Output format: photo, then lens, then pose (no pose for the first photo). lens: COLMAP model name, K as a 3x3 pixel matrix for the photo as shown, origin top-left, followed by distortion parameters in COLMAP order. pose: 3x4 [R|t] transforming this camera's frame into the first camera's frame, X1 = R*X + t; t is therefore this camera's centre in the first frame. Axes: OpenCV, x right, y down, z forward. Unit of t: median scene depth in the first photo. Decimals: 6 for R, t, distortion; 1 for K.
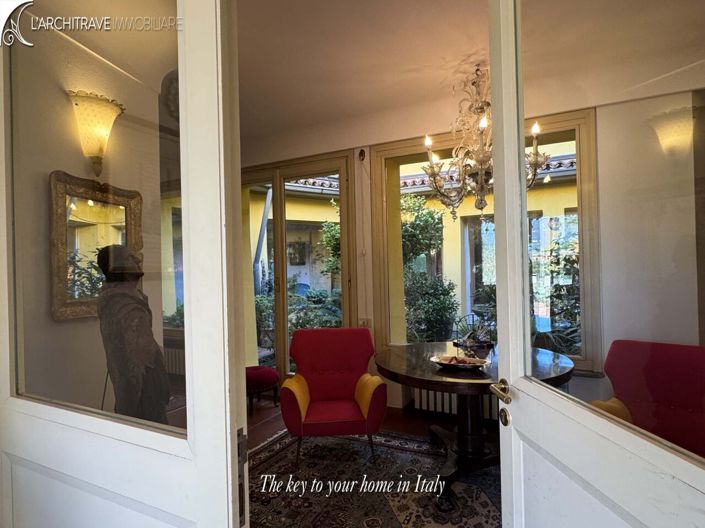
lens RADIAL K [[409.0, 0, 351.7], [0, 409.0, 264.6], [0, 0, 1]] dist [-0.001585, -0.001866]
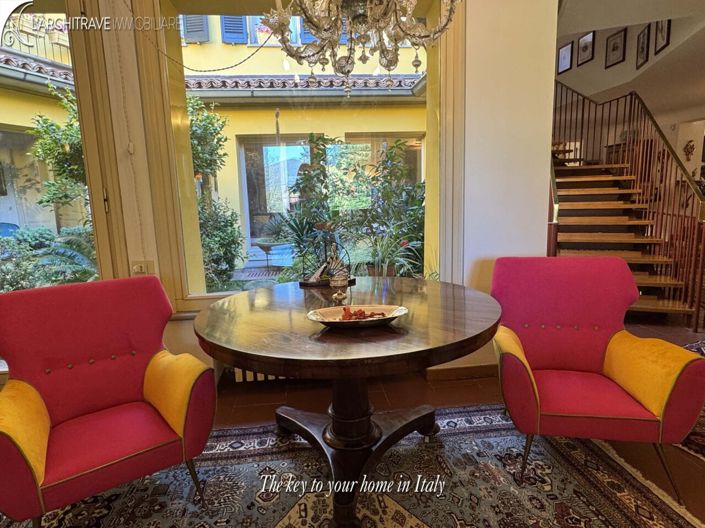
lens RADIAL K [[409.0, 0, 352.3], [0, 409.0, 262.9], [0, 0, 1]] dist [-0.001585, -0.001866]
pose [[0.834782, -0.089317, 0.543288, -0.022518], [0.007817, 0.988577, 0.150511, 0.026550], [-0.550525, -0.121398, 0.825945, 0.191495]]
